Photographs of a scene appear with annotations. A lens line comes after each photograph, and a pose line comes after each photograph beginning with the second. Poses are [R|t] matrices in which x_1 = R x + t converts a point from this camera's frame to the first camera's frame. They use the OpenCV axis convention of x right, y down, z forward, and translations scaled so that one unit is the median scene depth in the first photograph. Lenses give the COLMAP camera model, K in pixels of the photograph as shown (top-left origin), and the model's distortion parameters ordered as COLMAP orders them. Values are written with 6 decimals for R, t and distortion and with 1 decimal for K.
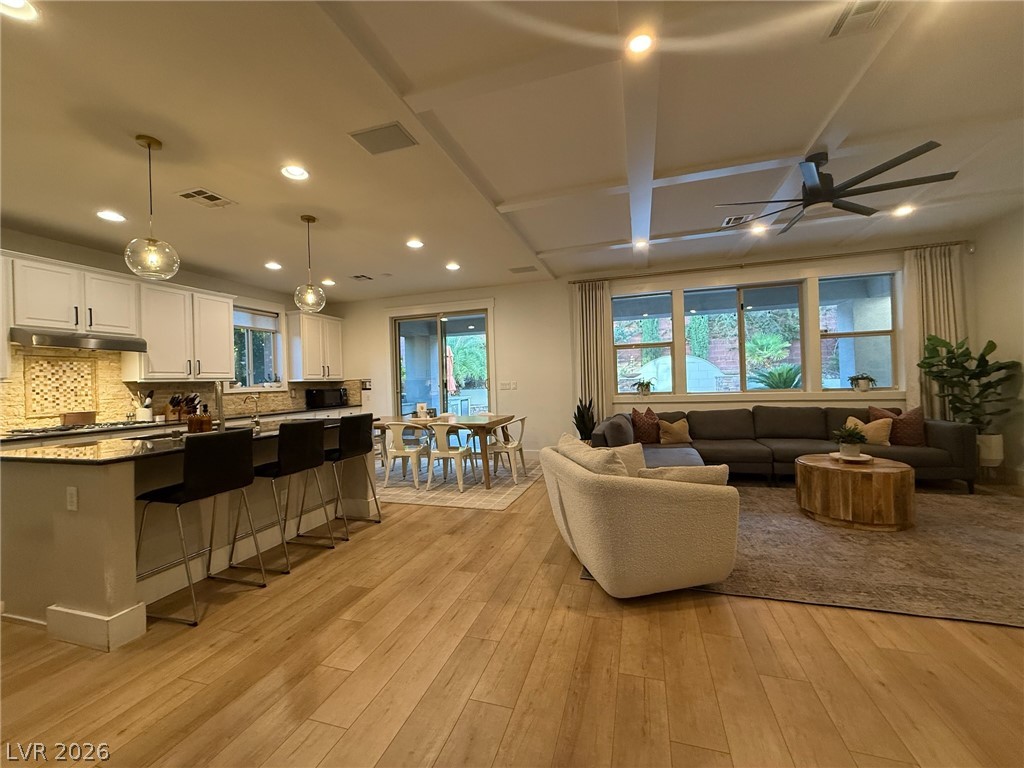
lens RADIAL K [[408.3, 0, 510.6], [0, 408.3, 380.5], [0, 0, 1]] dist [0.001445, 0.000357]
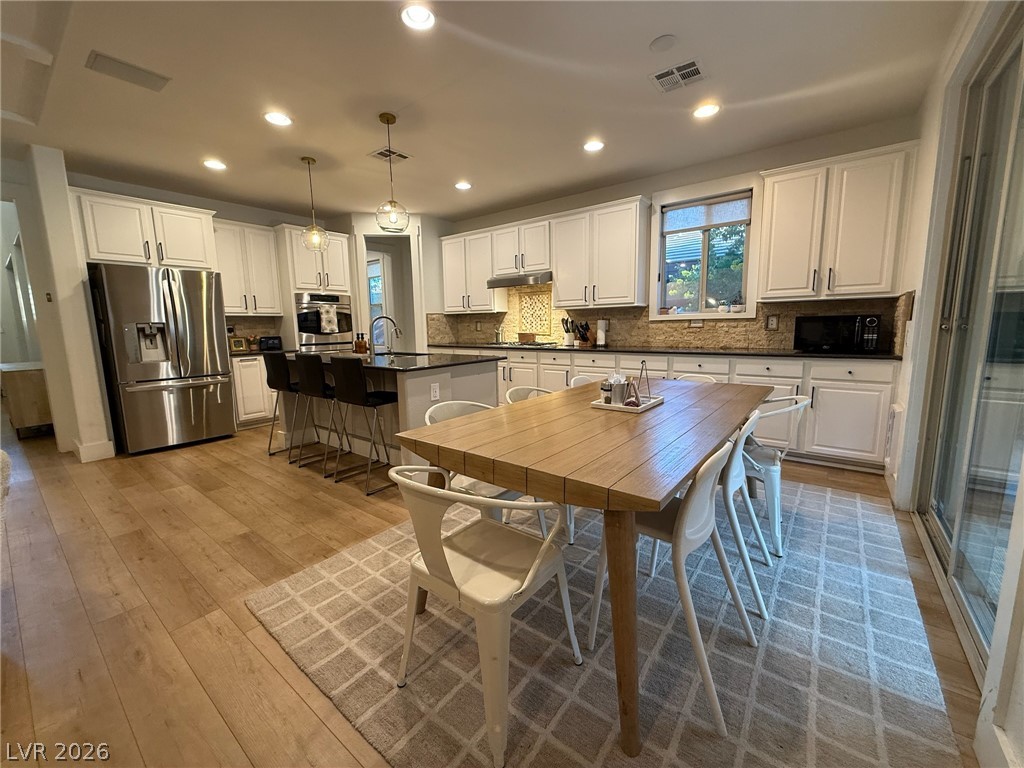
lens RADIAL K [[408.3, 0, 510.6], [0, 408.3, 380.5], [0, 0, 1]] dist [0.001445, 0.000357]
pose [[-0.344315, 0.169390, -0.923447, 0.256833], [0.035546, 0.985236, 0.167470, 0.002790], [0.938181, 0.024837, -0.345253, 1.394839]]
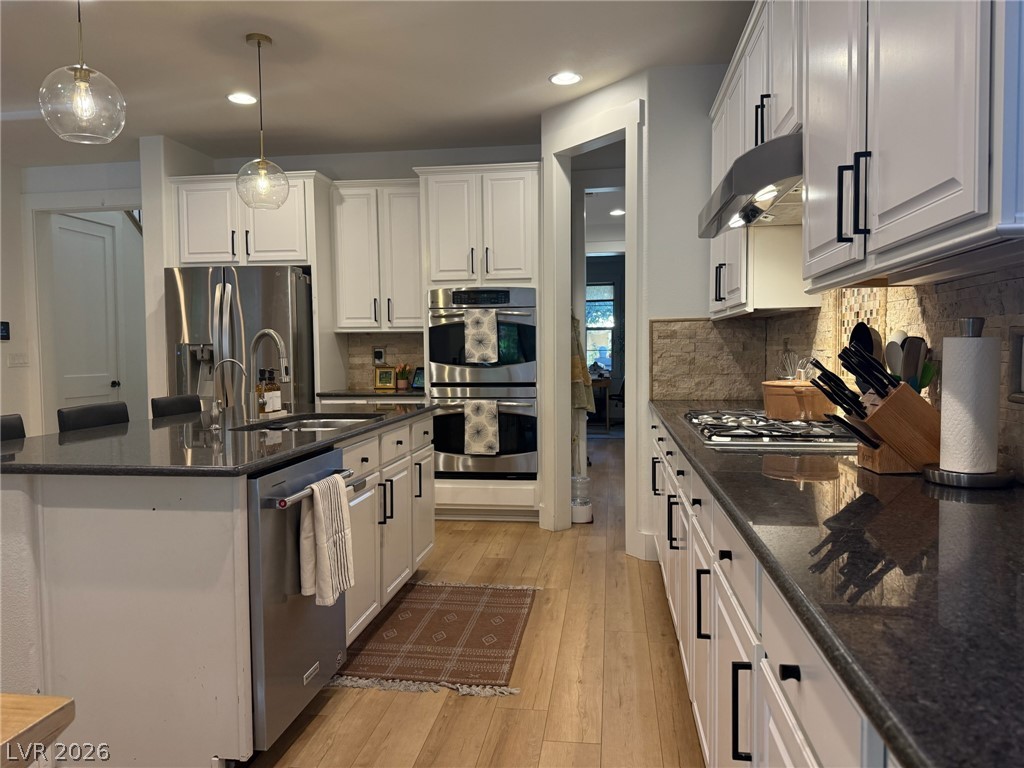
lens RADIAL K [[718.0, 0, 508.7], [0, 718.0, 383.7], [0, 0, 1]] dist [0.062816, -0.000365]
pose [[-0.986200, 0.051194, -0.157444, -0.405016], [0.044783, 0.998027, 0.044003, 0.026029], [0.159386, 0.036345, -0.986547, 1.512967]]
